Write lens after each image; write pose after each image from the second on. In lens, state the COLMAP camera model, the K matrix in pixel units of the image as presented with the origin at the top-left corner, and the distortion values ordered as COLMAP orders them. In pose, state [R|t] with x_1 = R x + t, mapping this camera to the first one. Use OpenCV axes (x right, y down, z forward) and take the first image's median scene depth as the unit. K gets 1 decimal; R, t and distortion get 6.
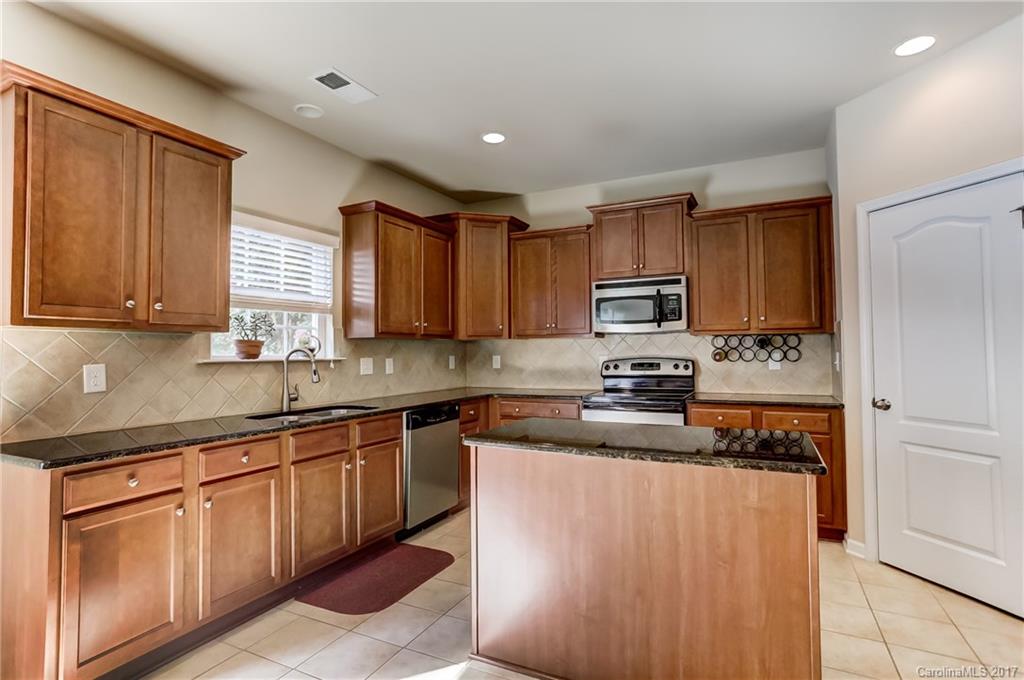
lens RADIAL K [[510.6, 0, 512.0], [0, 510.6, 340.0], [0, 0, 1]] dist [-0.003485, -0.000123]
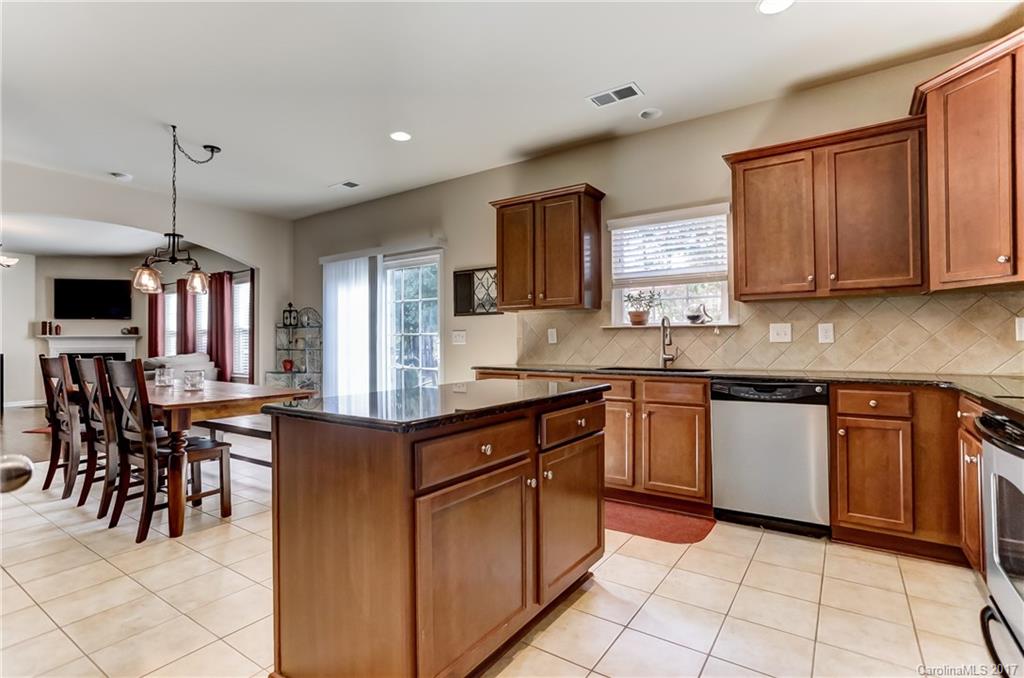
lens RADIAL K [[501.8, 0, 511.5], [0, 501.8, 332.8], [0, 0, 1]] dist [-0.005323, -0.000261]
pose [[-0.129001, -0.009018, -0.991603, 0.633127], [0.028120, 0.999523, -0.012748, 0.049361], [0.991246, -0.029528, -0.128686, 0.651567]]
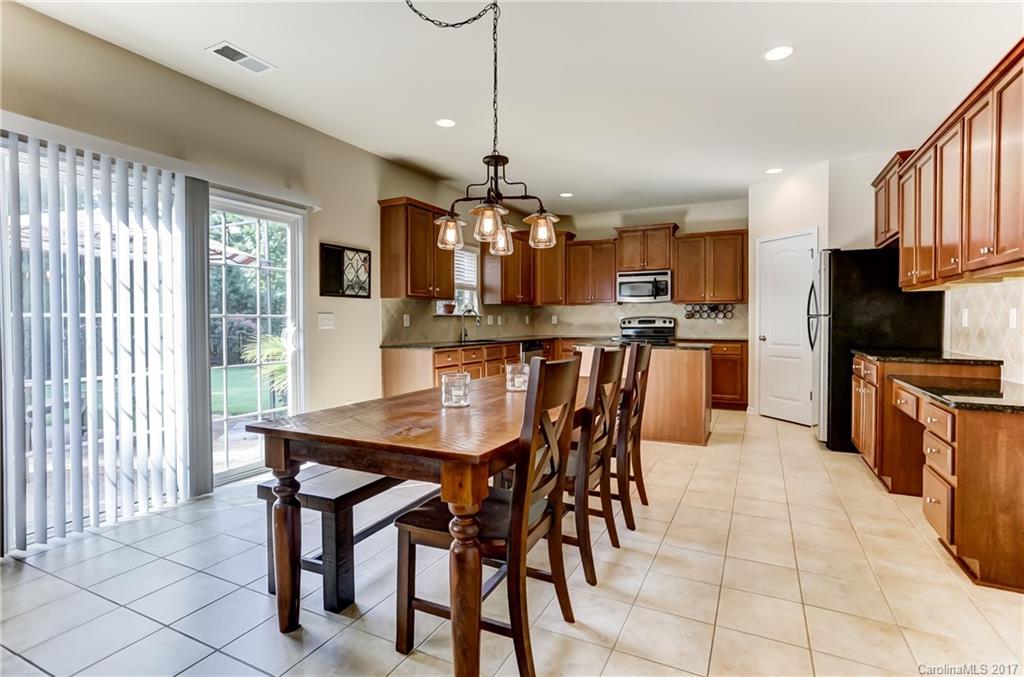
lens RADIAL K [[501.8, 0, 511.5], [0, 501.8, 332.3], [0, 0, 1]] dist [-0.005323, -0.000261]
pose [[0.999975, 0.006797, -0.001897, -0.206465], [-0.006700, 0.998878, 0.046873, 0.011570], [0.002214, -0.046859, 0.998899, -0.747616]]
